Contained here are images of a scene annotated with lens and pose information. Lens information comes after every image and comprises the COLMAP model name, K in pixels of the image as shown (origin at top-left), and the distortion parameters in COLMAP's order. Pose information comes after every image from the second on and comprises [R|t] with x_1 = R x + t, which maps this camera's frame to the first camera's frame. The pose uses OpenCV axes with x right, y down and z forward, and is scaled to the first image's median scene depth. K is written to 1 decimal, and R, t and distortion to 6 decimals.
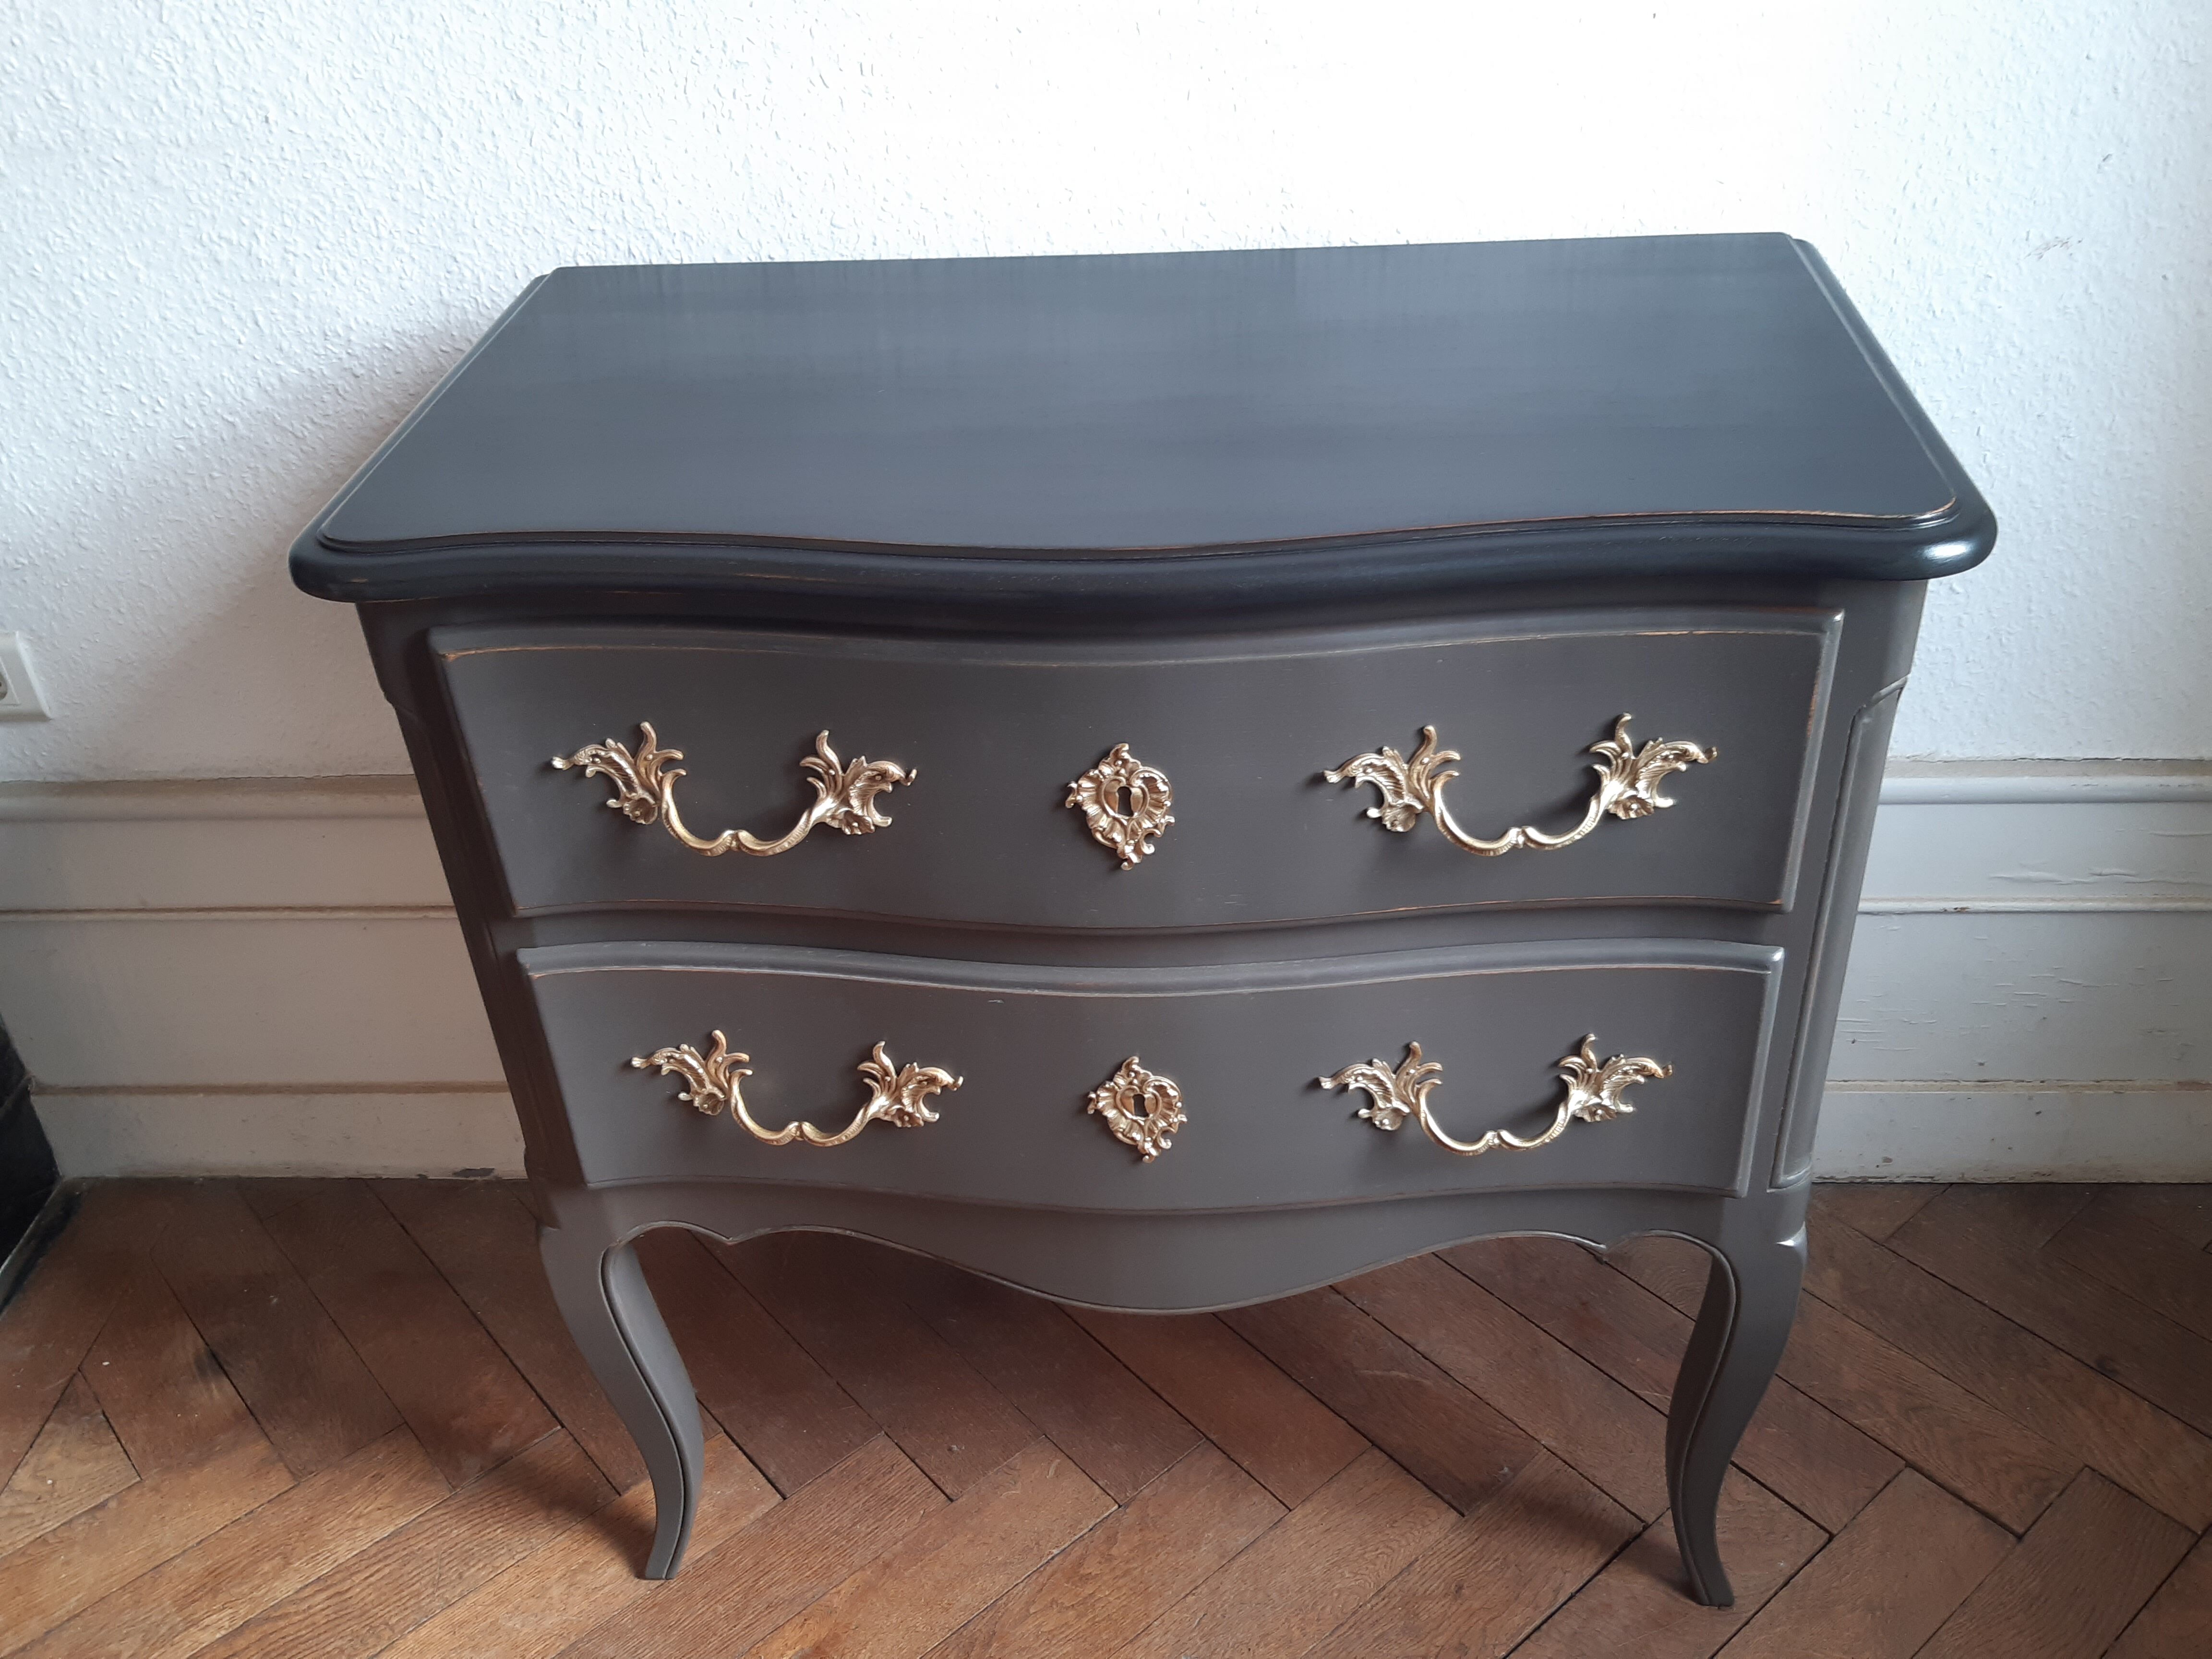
lens RADIAL K [[1961.1, 0, 1131.6], [0, 1961.1, 840.3], [0, 0, 1]] dist [0.060886, -0.128928]
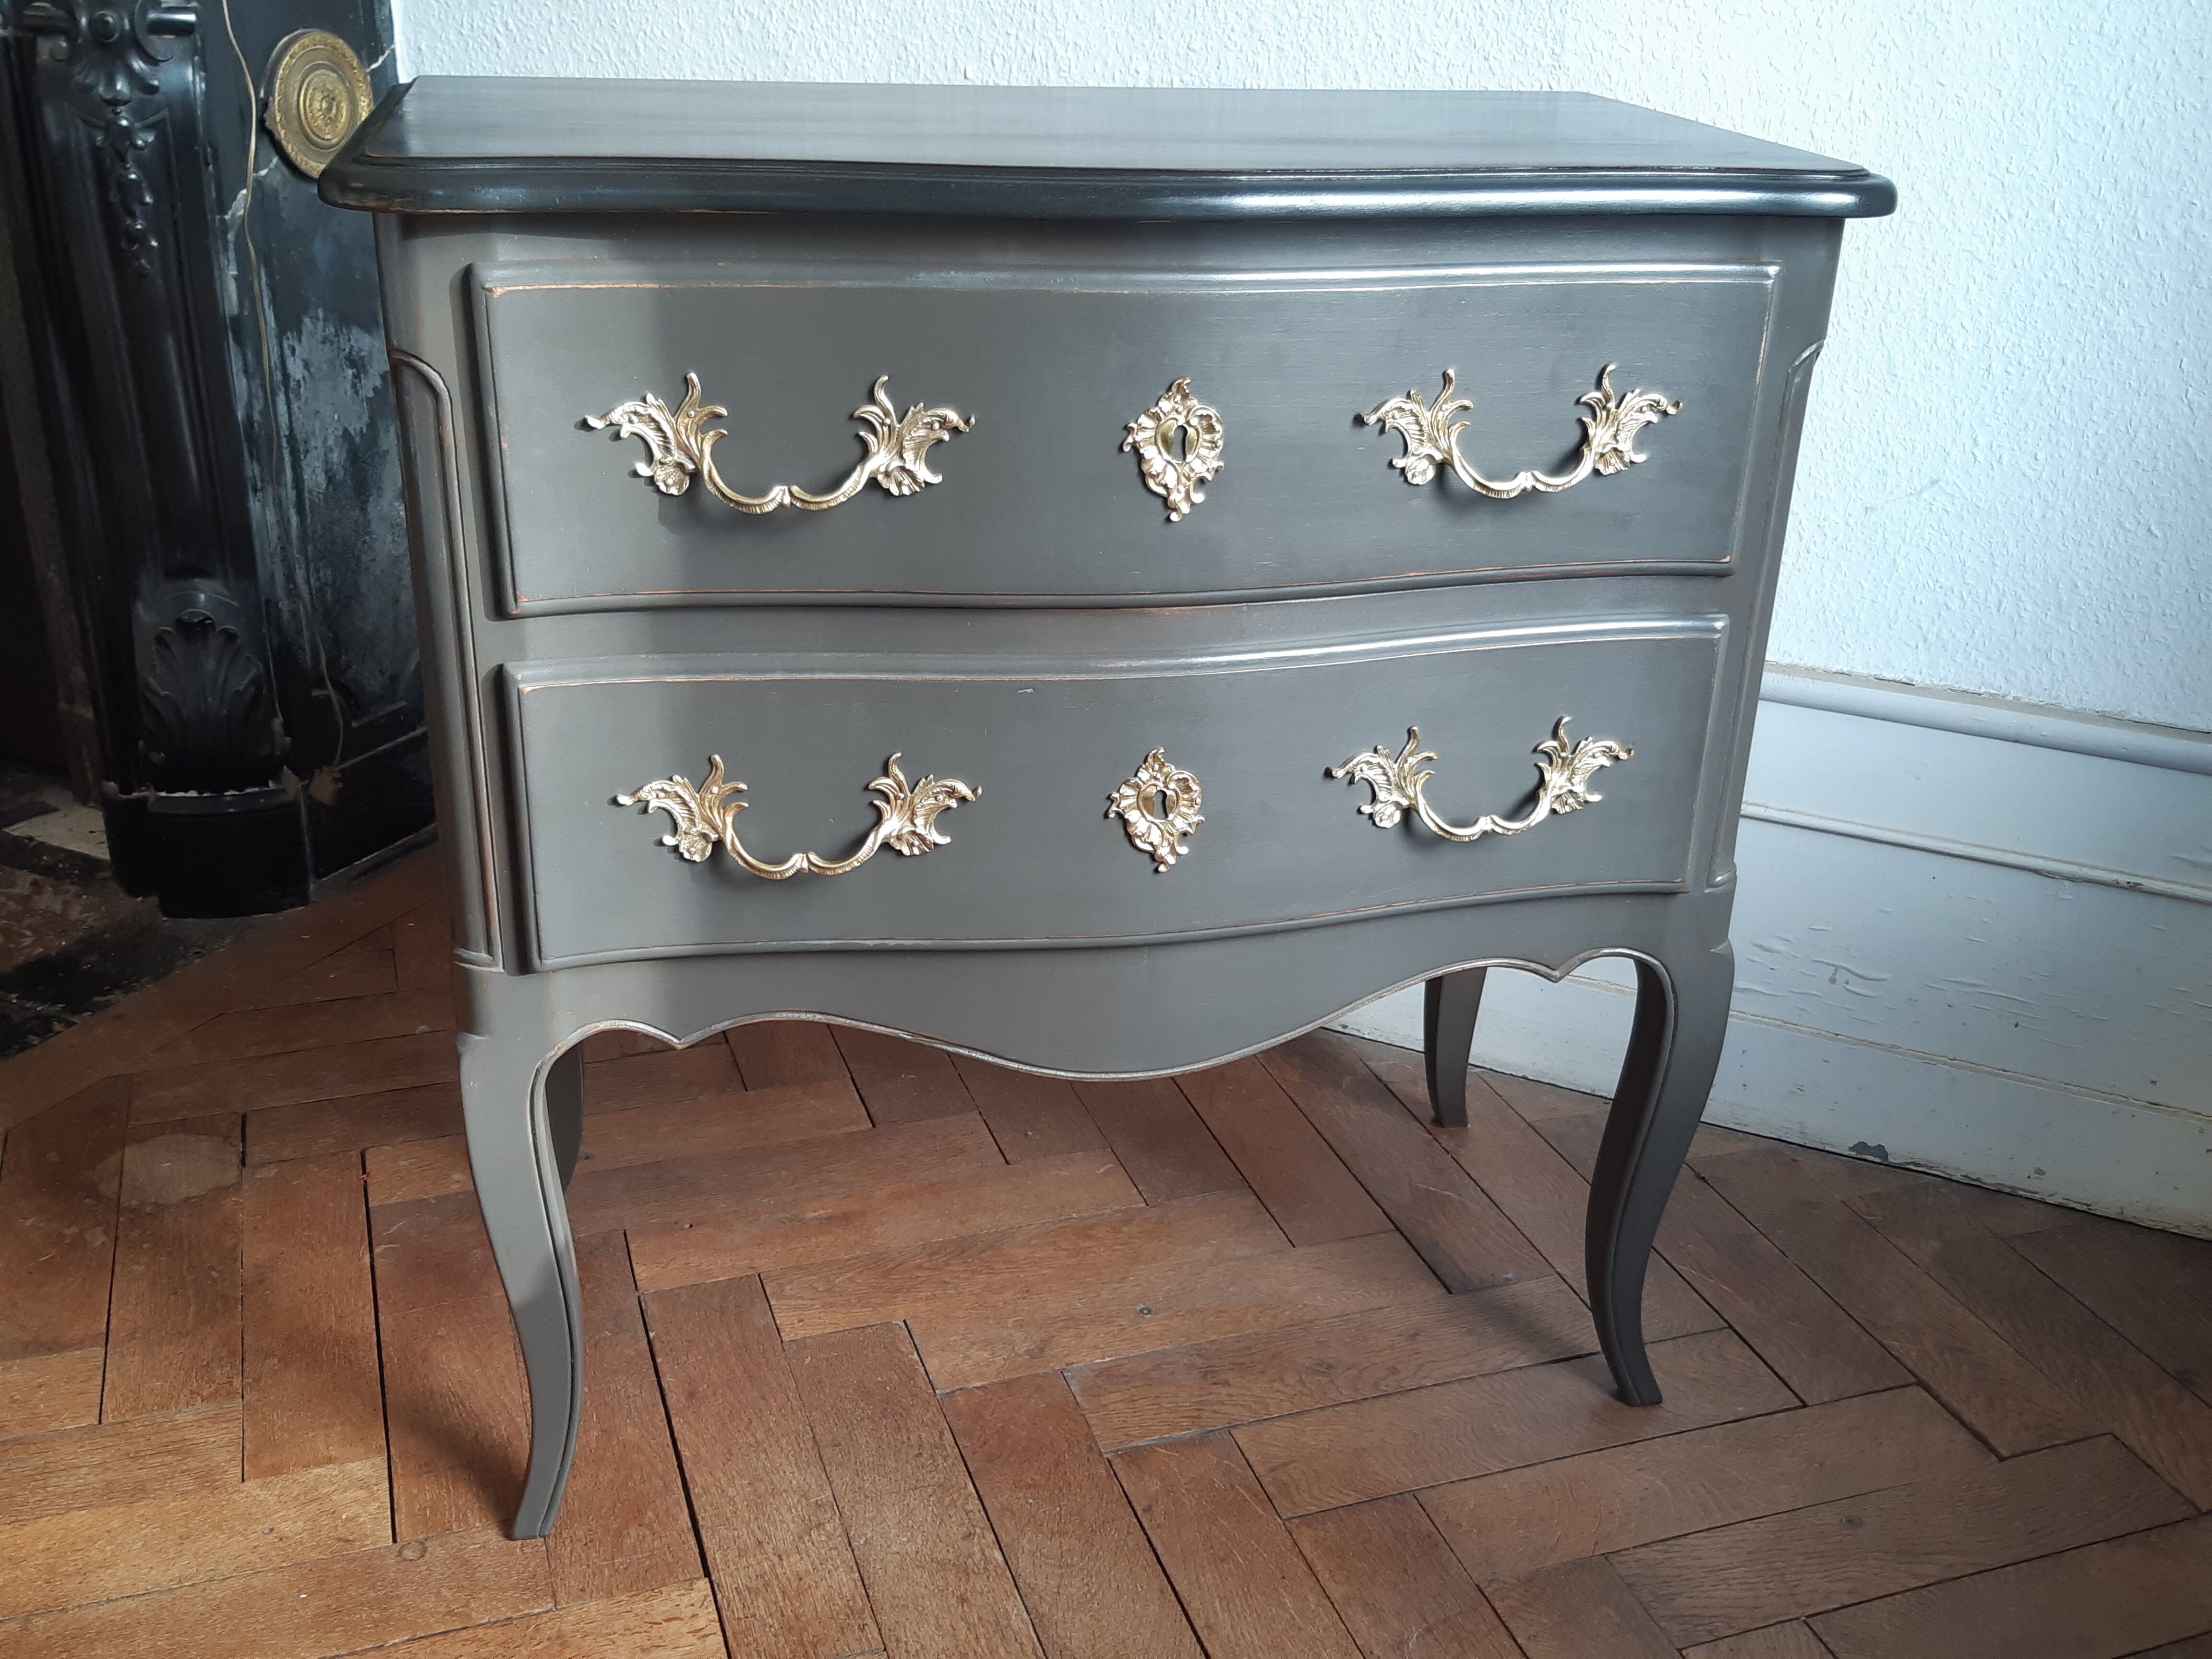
lens RADIAL K [[2172.6, 0, 1139.9], [0, 2172.6, 845.7], [0, 0, 1]] dist [0.006302, 0.000000]
pose [[0.928445, 0.222629, -0.297366, 0.344390], [-0.271060, 0.953395, -0.132533, 0.358403], [0.254002, 0.203654, 0.945520, -0.175567]]
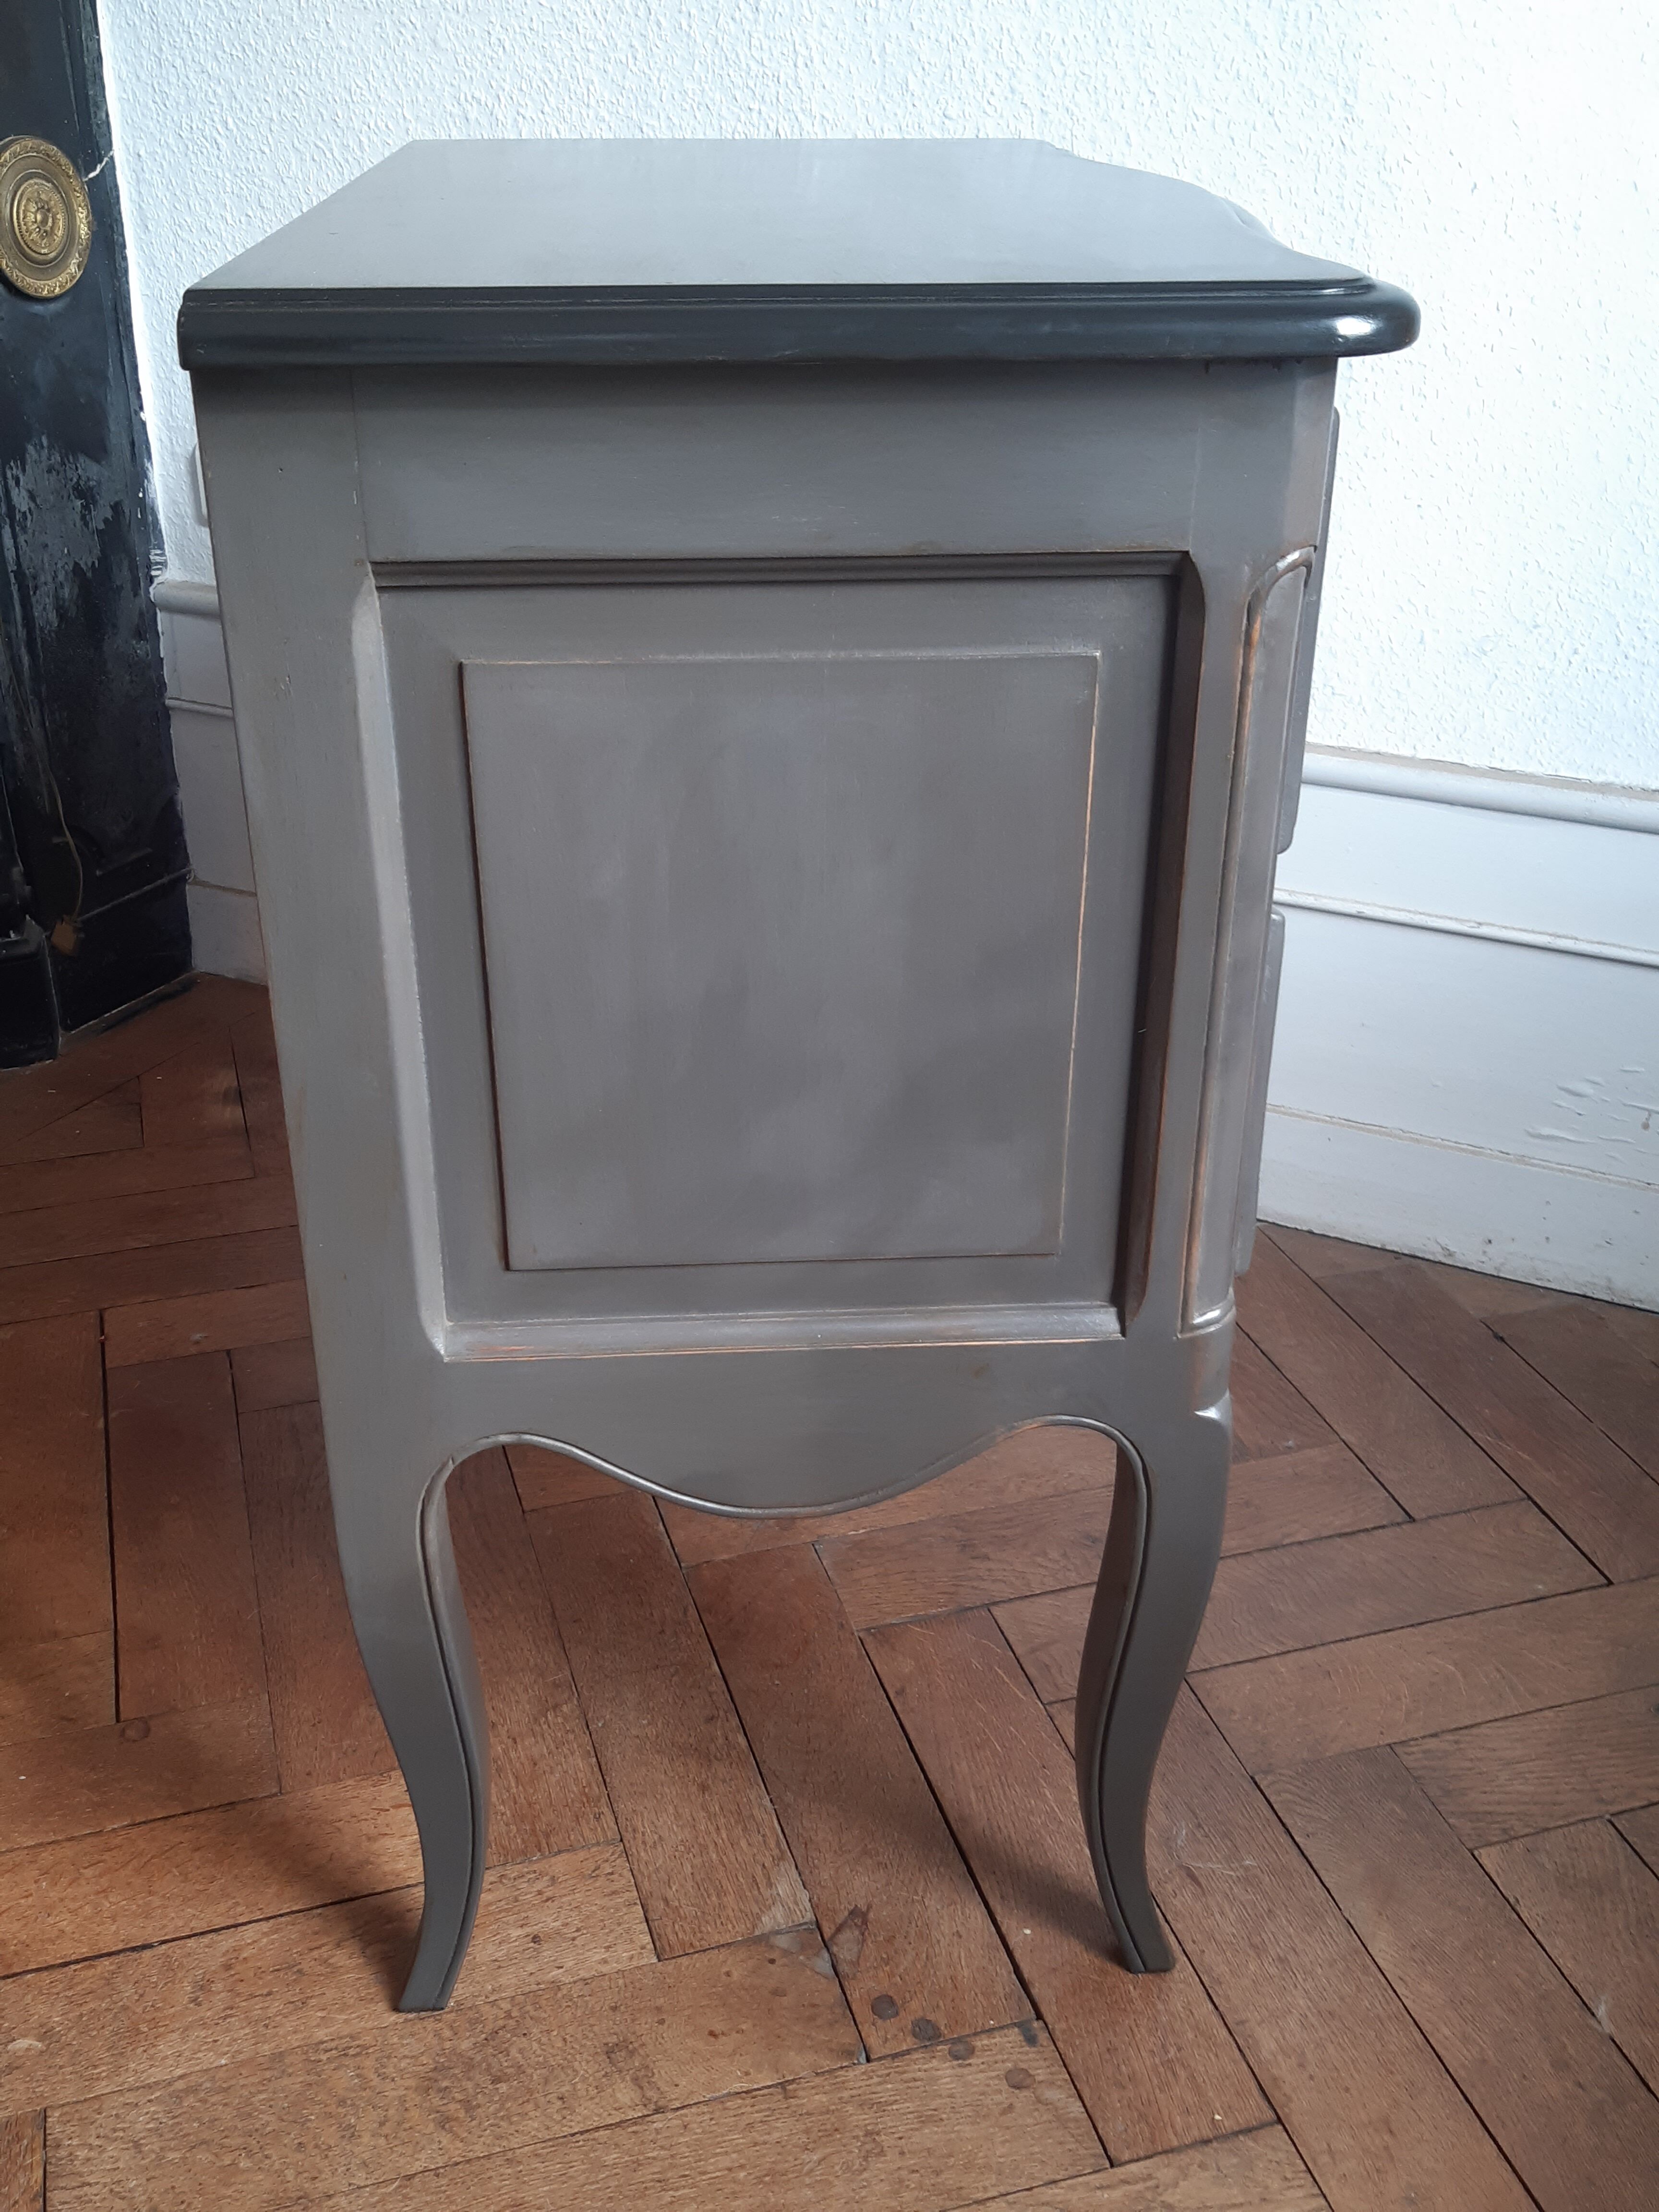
lens RADIAL K [[2172.6, 0, 813.7], [0, 2172.6, 1123.6], [0, 0, 1]] dist [0.006302, 0.000000]
pose [[0.911770, 0.233951, -0.337554, 0.345372], [-0.267580, 0.961902, -0.056091, 0.339214], [0.311572, 0.141465, 0.939633, -0.094886]]
